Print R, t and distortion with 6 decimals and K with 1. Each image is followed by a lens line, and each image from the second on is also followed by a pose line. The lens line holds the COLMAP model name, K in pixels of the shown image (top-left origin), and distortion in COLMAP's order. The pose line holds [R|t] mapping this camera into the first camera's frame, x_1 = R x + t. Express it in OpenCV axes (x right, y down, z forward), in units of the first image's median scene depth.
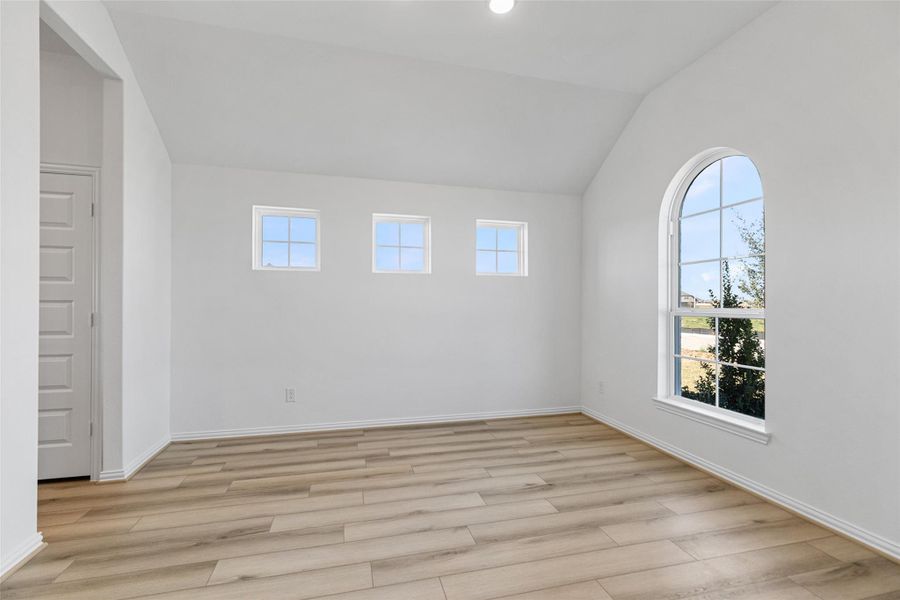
lens RADIAL K [[398.0, 0, 449.8], [0, 398.0, 300.8], [0, 0, 1]] dist [-0.006644, -0.001076]
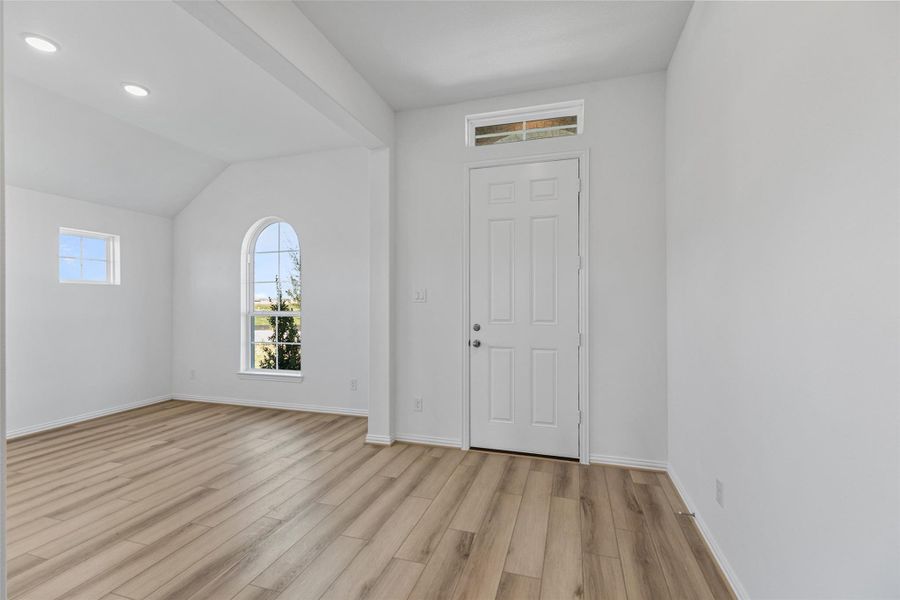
lens RADIAL K [[398.0, 0, 450.4], [0, 398.0, 301.0], [0, 0, 1]] dist [-0.006644, -0.001076]
pose [[0.515880, -0.002373, 0.856658, -0.349394], [-0.001659, 0.999992, 0.003769, -0.028421], [-0.856659, -0.003366, 0.515871, -0.448814]]
